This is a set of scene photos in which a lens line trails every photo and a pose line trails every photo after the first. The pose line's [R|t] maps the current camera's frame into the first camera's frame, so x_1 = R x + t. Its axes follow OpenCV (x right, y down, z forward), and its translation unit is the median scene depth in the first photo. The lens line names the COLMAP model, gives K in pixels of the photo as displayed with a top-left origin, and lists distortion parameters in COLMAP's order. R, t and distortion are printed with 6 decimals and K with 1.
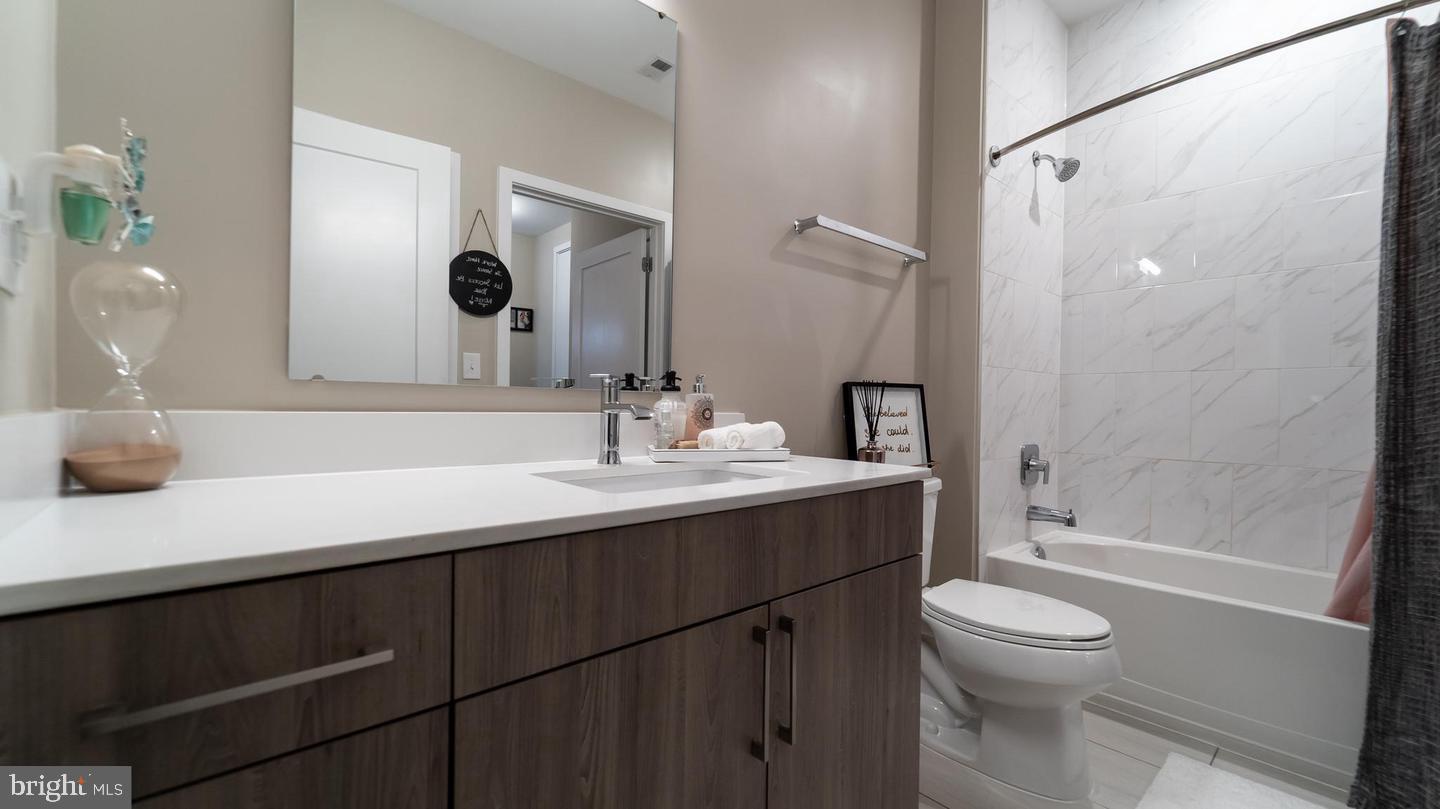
lens RADIAL K [[582.5, 0, 721.6], [0, 582.5, 411.6], [0, 0, 1]] dist [-0.009923, -0.000374]
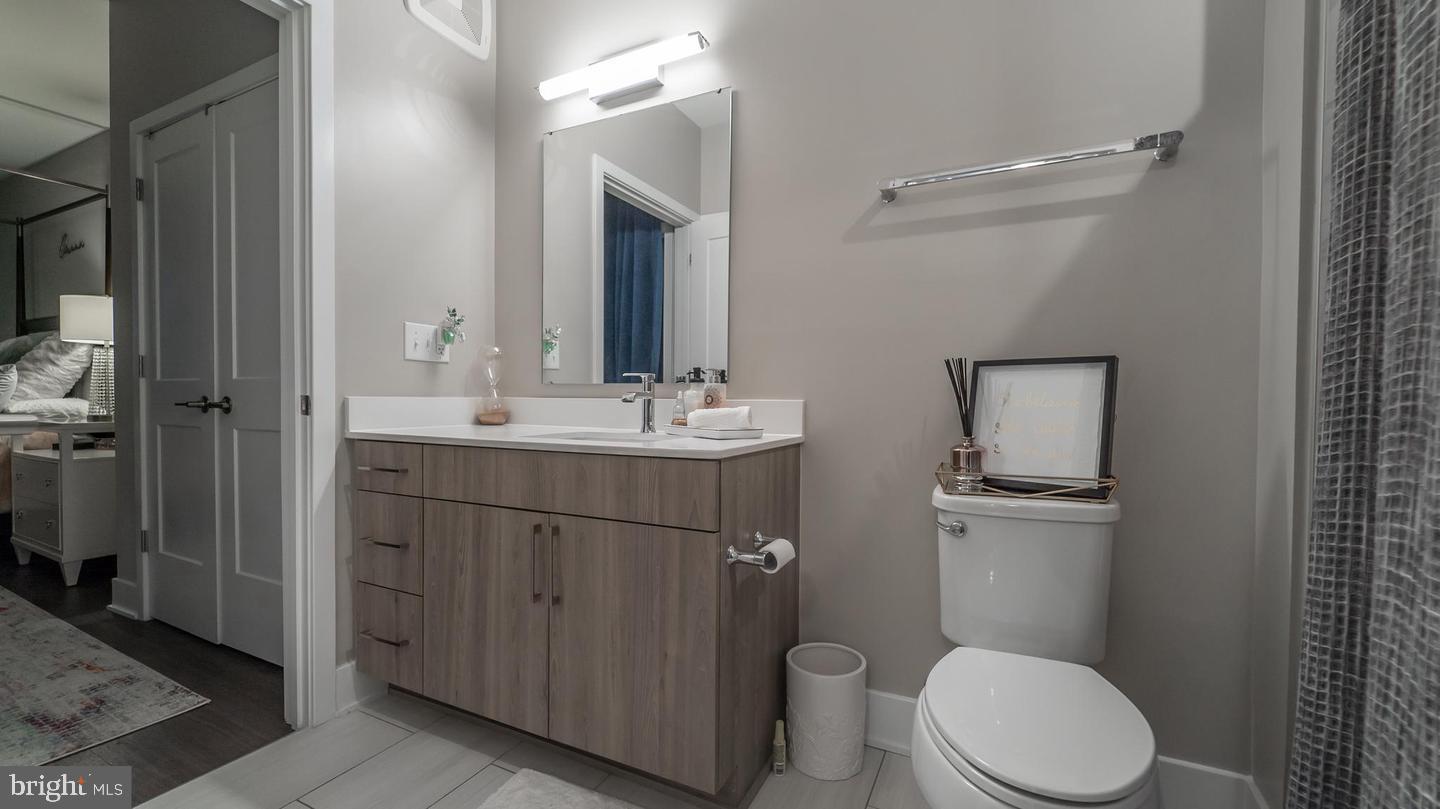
lens RADIAL K [[582.5, 0, 717.4], [0, 582.5, 405.2], [0, 0, 1]] dist [-0.009923, -0.000374]
pose [[0.367375, 0.002561, -0.930069, 1.609167], [-0.010325, 0.999946, -0.001325, 0.024817], [0.930015, 0.010090, 0.367382, 0.775342]]
